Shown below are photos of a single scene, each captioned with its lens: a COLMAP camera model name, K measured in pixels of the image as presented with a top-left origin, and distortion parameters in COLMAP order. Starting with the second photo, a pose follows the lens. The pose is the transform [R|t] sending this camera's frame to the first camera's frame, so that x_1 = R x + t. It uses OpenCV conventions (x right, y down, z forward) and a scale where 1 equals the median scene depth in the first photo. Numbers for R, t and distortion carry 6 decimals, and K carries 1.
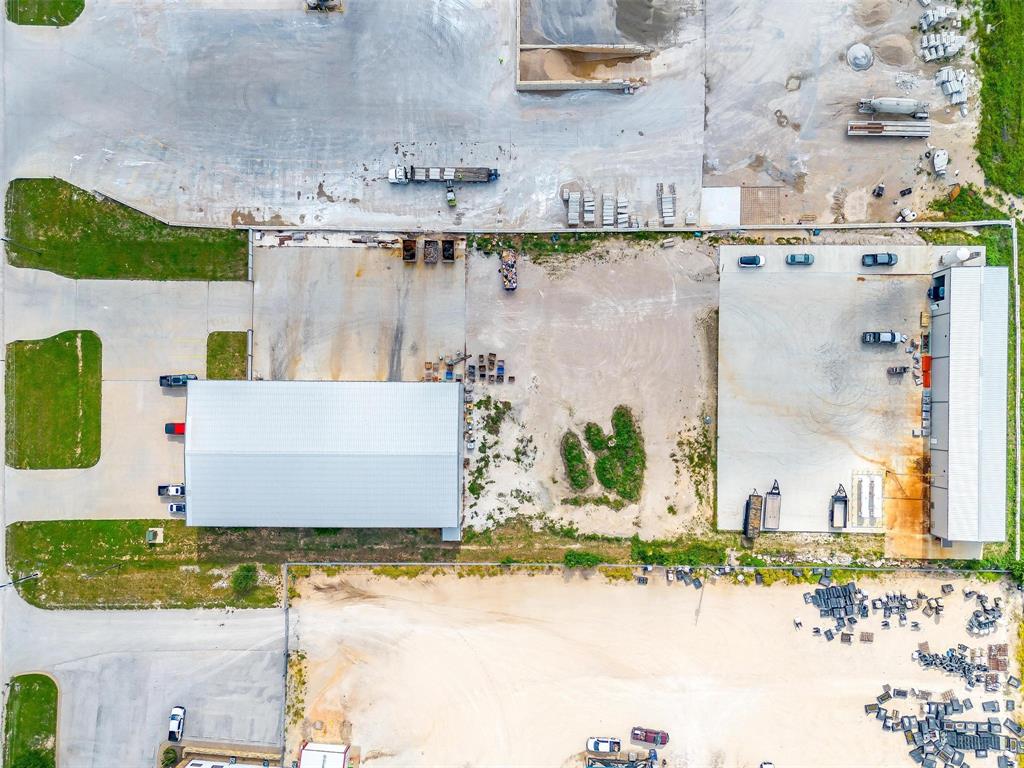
lens RADIAL K [[726.5, 0, 517.1], [0, 726.5, 383.6], [0, 0, 1]] dist [0.075056, -0.069786]
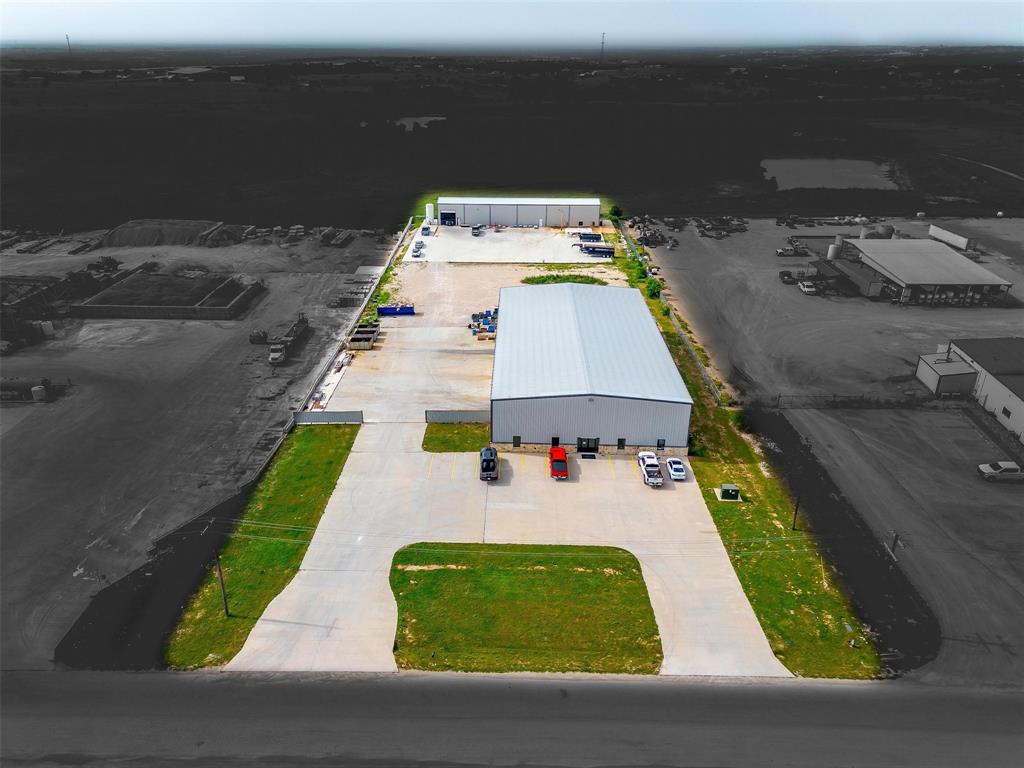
lens RADIAL K [[747.2, 0, 491.1], [0, 747.2, 384.1], [0, 0, 1]] dist [0.076440, -0.082965]
pose [[0.029004, -0.398314, 0.916790, -1.067361], [0.999562, 0.016912, -0.024275, 0.014071], [-0.005835, 0.917093, 0.398630, 0.656589]]
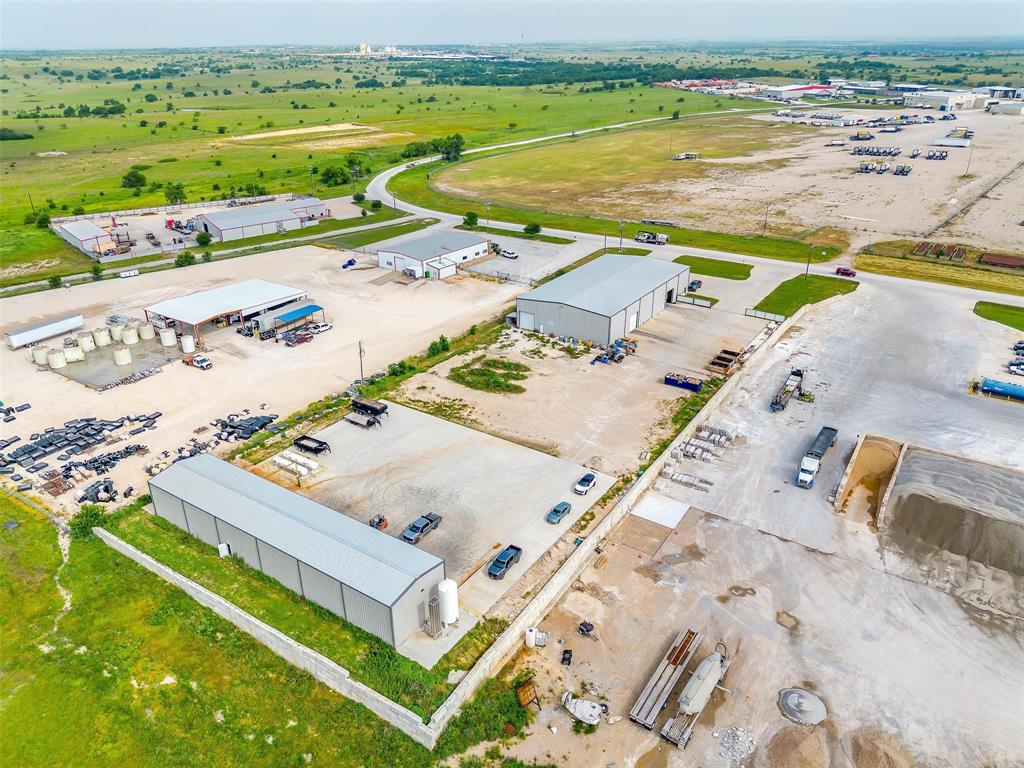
lens RADIAL K [[726.5, 0, 517.1], [0, 726.5, 383.6], [0, 0, 1]] dist [0.075056, -0.069786]
pose [[-0.545752, 0.376241, -0.748731, 0.956944], [-0.837690, -0.222826, 0.498623, -0.497892], [0.020766, 0.899328, 0.436780, 0.511446]]
